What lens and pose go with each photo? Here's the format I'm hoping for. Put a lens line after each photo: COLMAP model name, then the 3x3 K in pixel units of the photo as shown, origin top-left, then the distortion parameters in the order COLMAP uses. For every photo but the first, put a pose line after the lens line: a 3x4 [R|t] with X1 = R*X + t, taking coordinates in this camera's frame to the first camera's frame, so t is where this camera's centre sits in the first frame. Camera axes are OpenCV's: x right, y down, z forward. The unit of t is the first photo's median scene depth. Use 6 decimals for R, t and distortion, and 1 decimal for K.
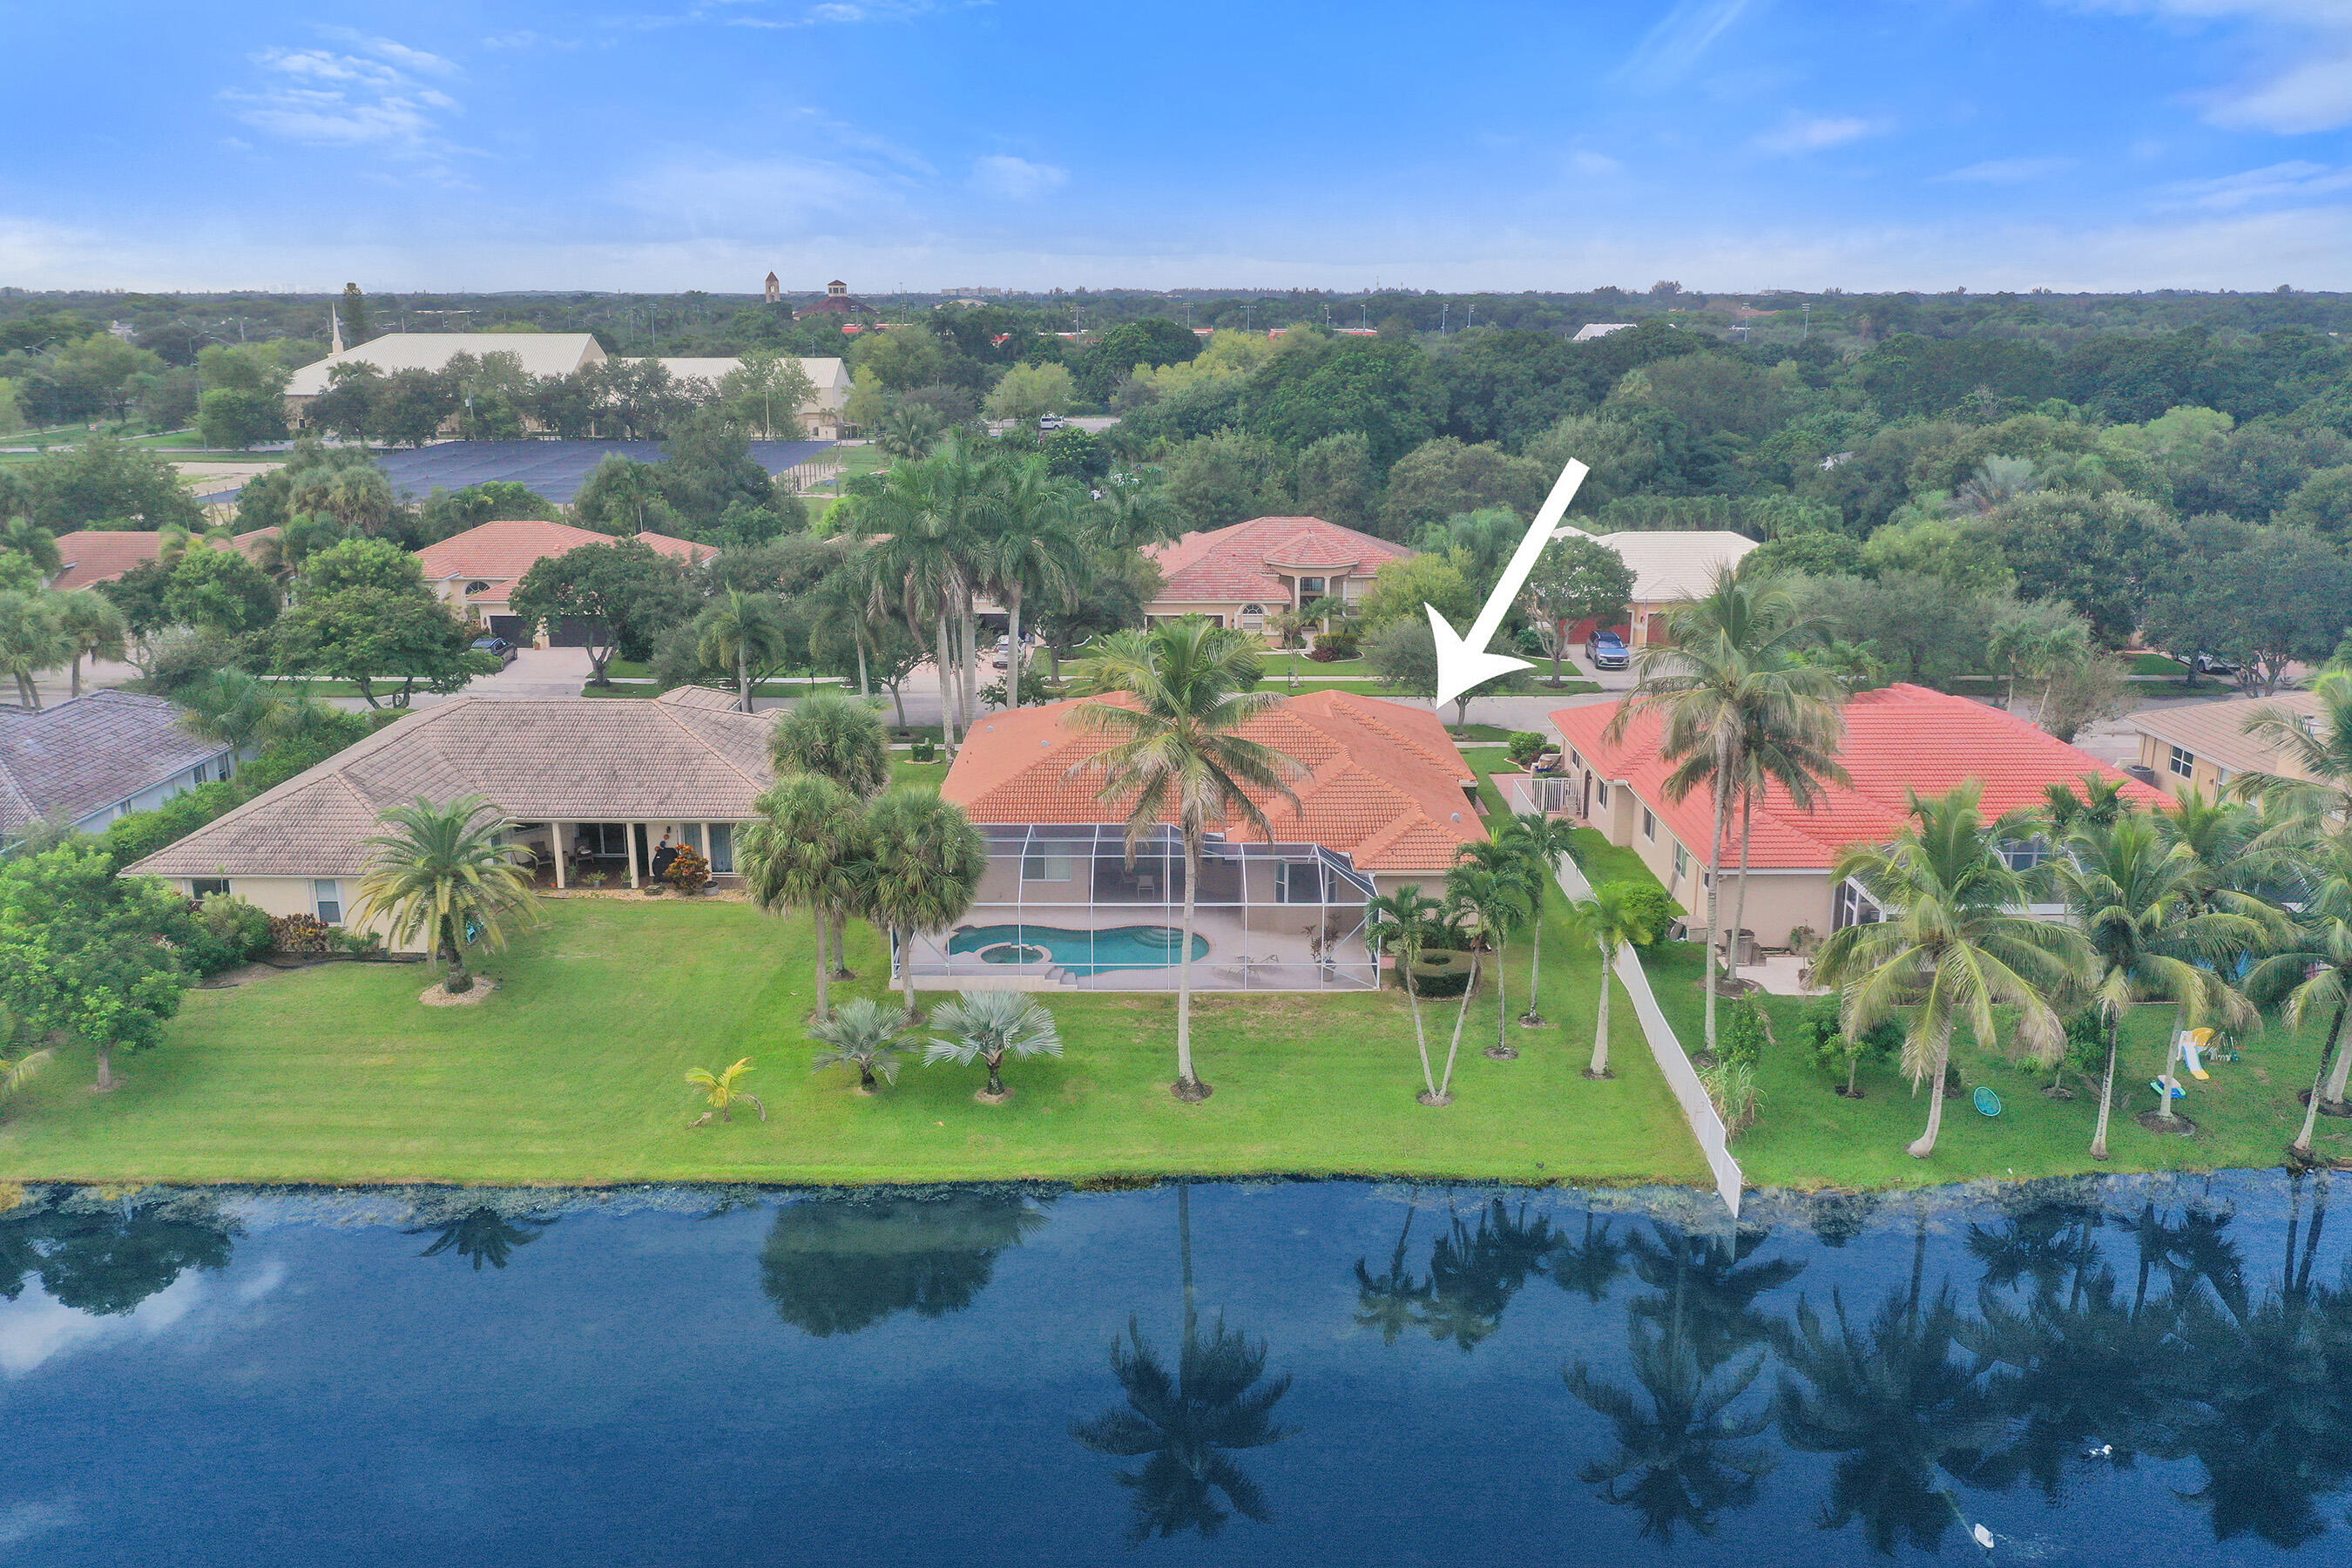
lens RADIAL K [[1851.6, 0, 1176.0], [0, 1851.6, 784.0], [0, 0, 1]] dist [-0.015725, 0.012447]
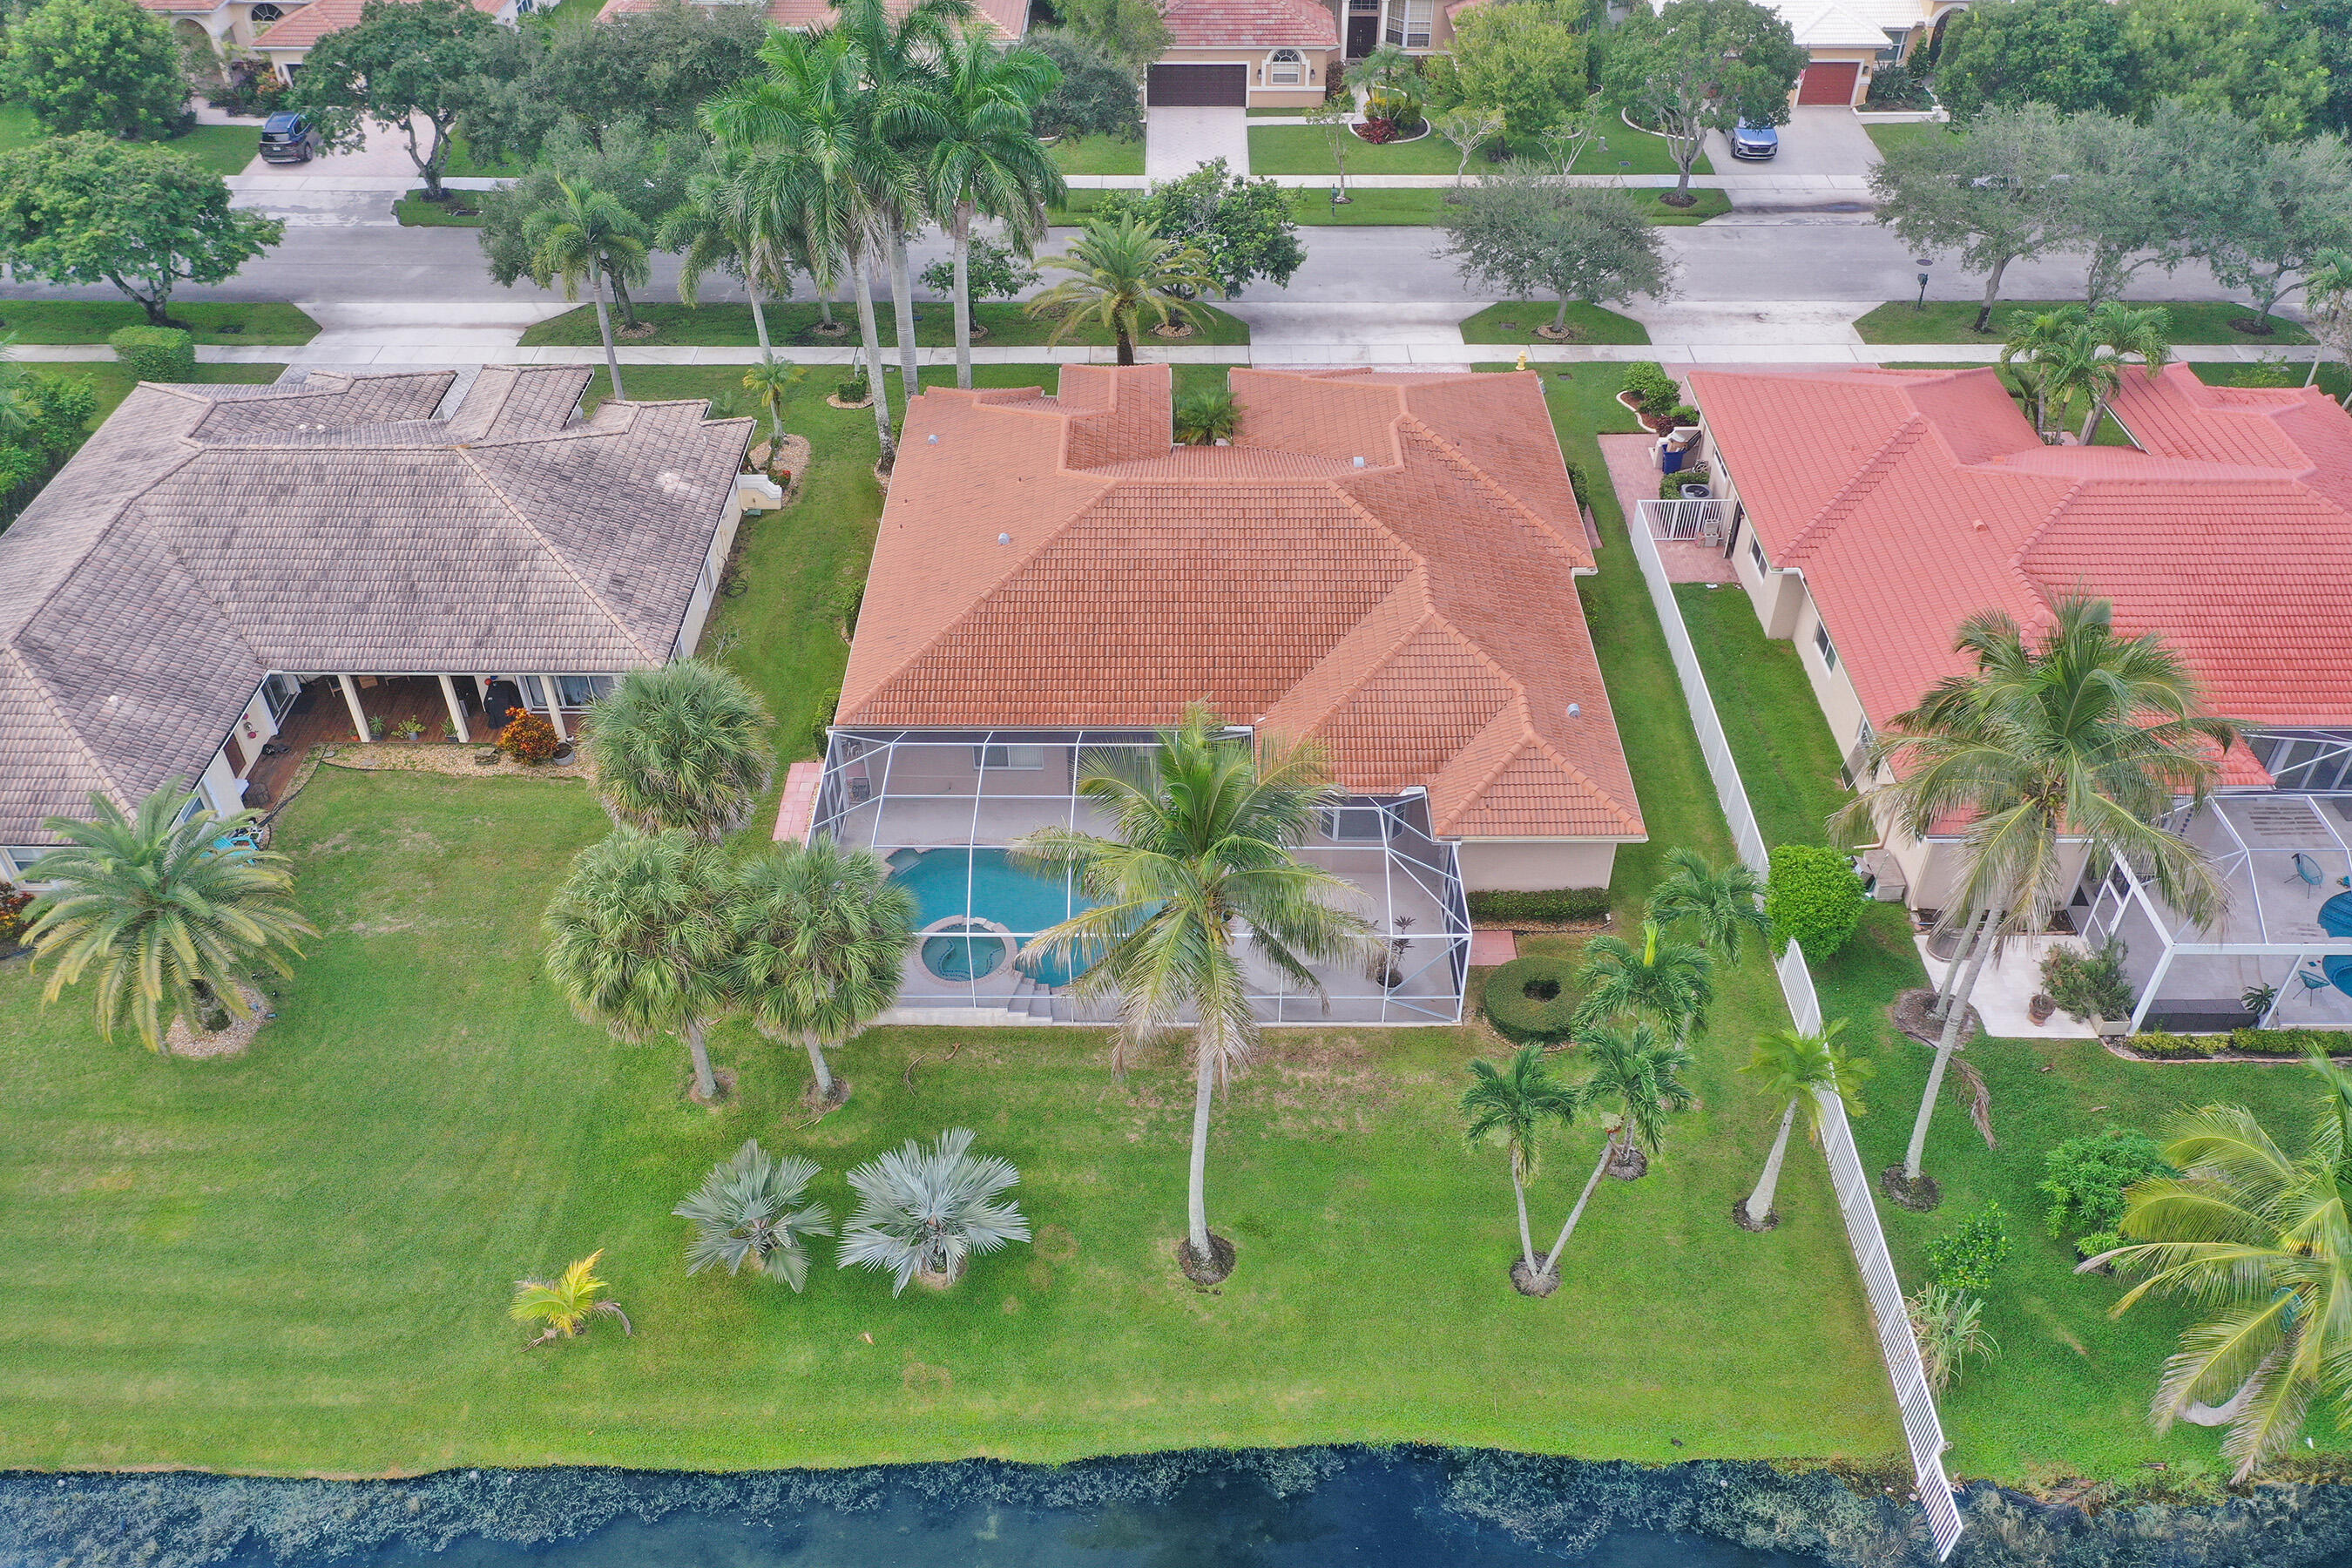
lens RADIAL K [[1851.6, 0, 1176.0], [0, 1851.6, 784.0], [0, 0, 1]] dist [-0.015725, 0.012447]
pose [[0.999994, 0.001550, -0.003030, -0.001879], [-0.000122, 0.905999, 0.423281, -0.290983], [0.003401, -0.423278, 0.905994, 0.373875]]
